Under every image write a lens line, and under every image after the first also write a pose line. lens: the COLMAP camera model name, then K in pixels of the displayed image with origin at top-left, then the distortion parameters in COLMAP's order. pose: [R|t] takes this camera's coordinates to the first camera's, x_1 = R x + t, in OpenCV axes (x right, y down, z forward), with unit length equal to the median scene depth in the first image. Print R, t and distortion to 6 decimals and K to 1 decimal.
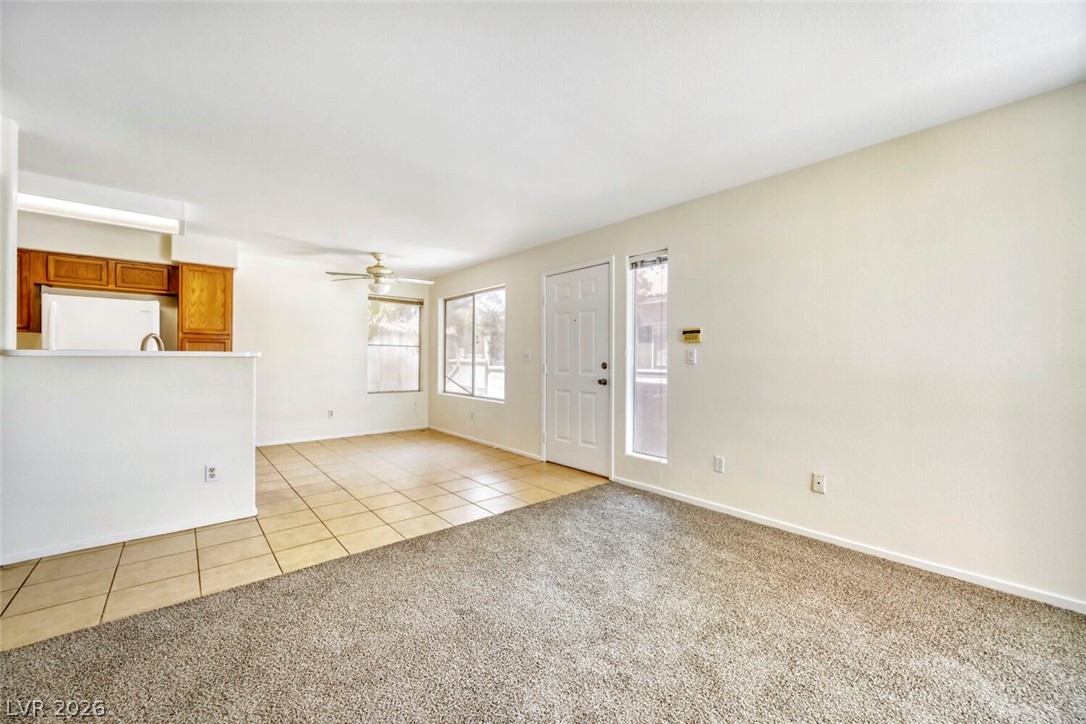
lens RADIAL K [[426.0, 0, 543.9], [0, 426.0, 362.0], [0, 0, 1]] dist [-0.001186, 0.001001]
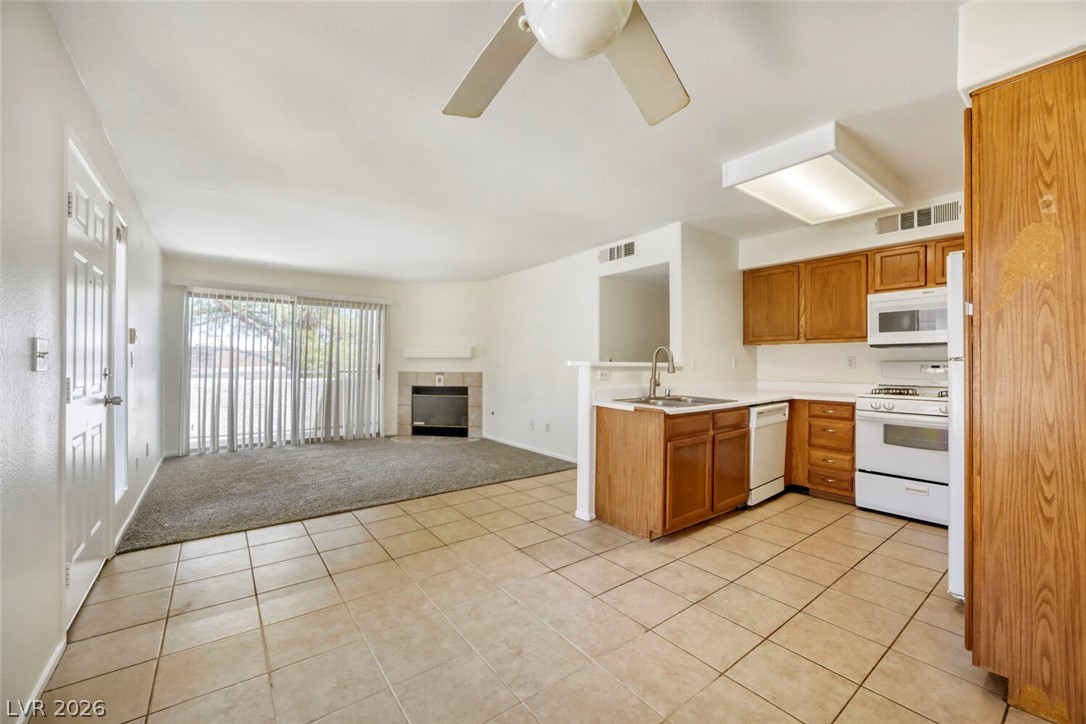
lens RADIAL K [[426.0, 0, 537.4], [0, 426.0, 367.3], [0, 0, 1]] dist [-0.001186, 0.001001]
pose [[-0.997319, -0.013582, 0.071903, -0.573211], [-0.012668, 0.999833, 0.013150, -0.017632], [-0.072070, 0.012203, -0.997325, 1.795714]]
